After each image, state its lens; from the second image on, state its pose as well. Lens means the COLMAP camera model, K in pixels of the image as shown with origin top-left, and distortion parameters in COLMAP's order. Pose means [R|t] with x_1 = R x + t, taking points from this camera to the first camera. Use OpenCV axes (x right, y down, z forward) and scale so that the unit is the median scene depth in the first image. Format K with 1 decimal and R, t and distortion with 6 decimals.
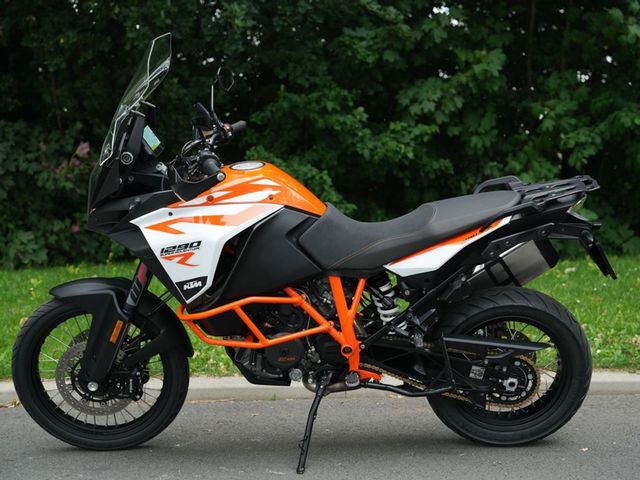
lens RADIAL K [[998.9, 0, 320.0], [0, 998.9, 240.0], [0, 0, 1]] dist [-0.091581, 0.808160]
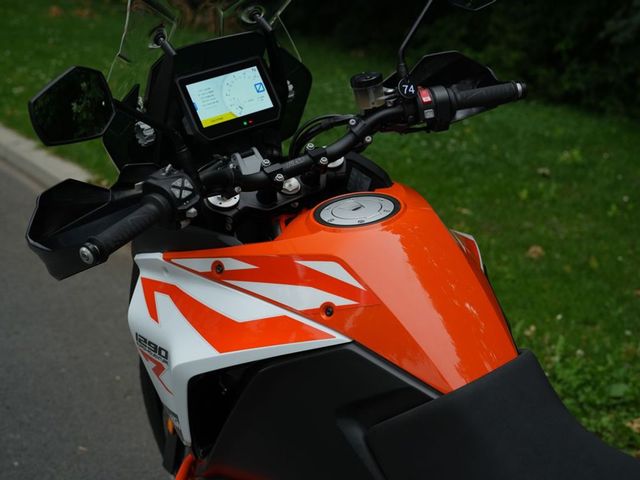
lens RADIAL K [[998.9, 0, 320.0], [0, 998.9, 240.0], [0, 0, 1]] dist [-0.091581, 0.808160]
pose [[0.602624, 0.319570, -0.731245, 0.225900], [-0.162654, 0.946269, 0.279496, -0.174403], [0.781273, -0.049490, 0.622224, 0.713343]]
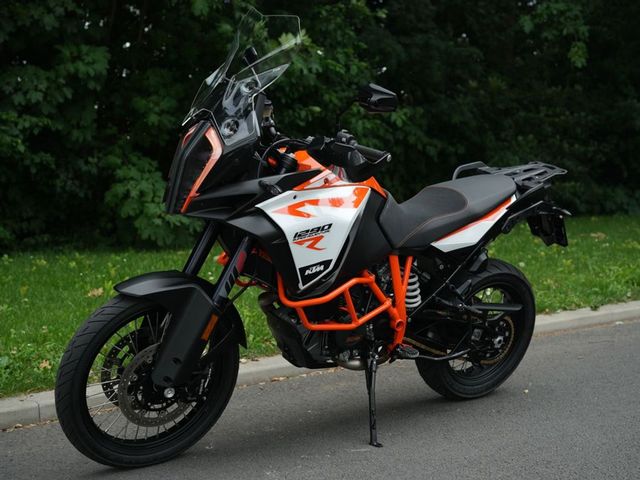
lens RADIAL K [[998.9, 0, 320.0], [0, 998.9, 240.0], [0, 0, 1]] dist [-0.091581, 0.808160]
pose [[0.797319, -0.040867, 0.602173, -0.668878], [0.041076, 0.999066, 0.013416, 0.003210], [-0.602159, 0.014038, 0.798253, 0.204356]]
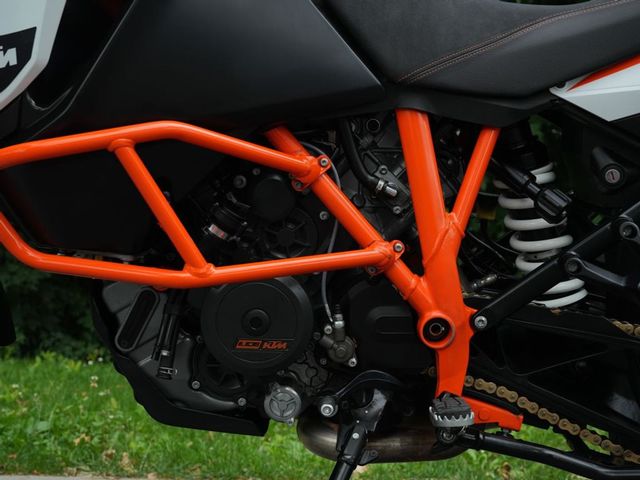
lens RADIAL K [[998.9, 0, 320.0], [0, 998.9, 240.0], [0, 0, 1]] dist [-0.091581, 0.808160]
pose [[0.997683, 0.064477, 0.021716, -0.023112], [-0.059364, 0.980921, -0.185122, 0.146112], [-0.033238, 0.183404, 0.982476, 0.649557]]
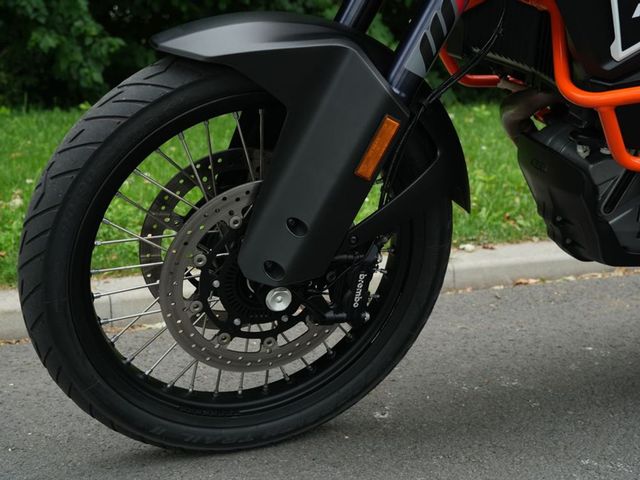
lens RADIAL K [[998.9, 0, 320.0], [0, 998.9, 240.0], [0, 0, 1]] dist [-0.091581, 0.808160]
pose [[0.918289, -0.053707, 0.392251, -0.369476], [0.010593, 0.993735, 0.111262, 0.084019], [-0.395769, -0.098016, 0.913104, 0.662346]]
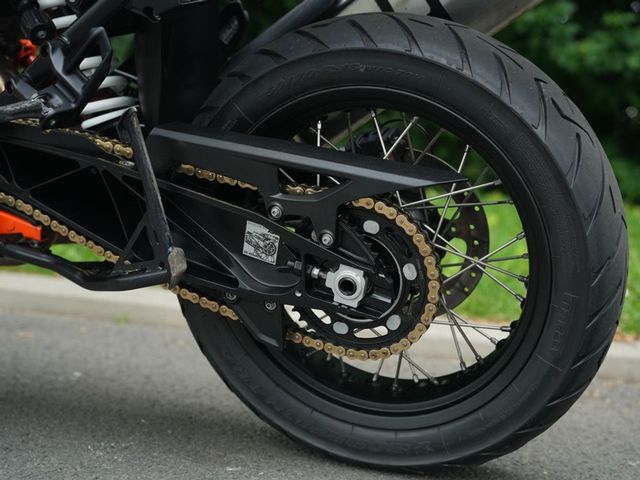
lens RADIAL K [[998.9, 0, 320.0], [0, 998.9, 240.0], [0, 0, 1]] dist [-0.091581, 0.808160]
pose [[0.935002, 0.092250, -0.342433, 0.301565], [-0.093524, 0.995534, 0.012829, 0.126935], [0.342087, 0.020031, 0.939455, 0.682710]]
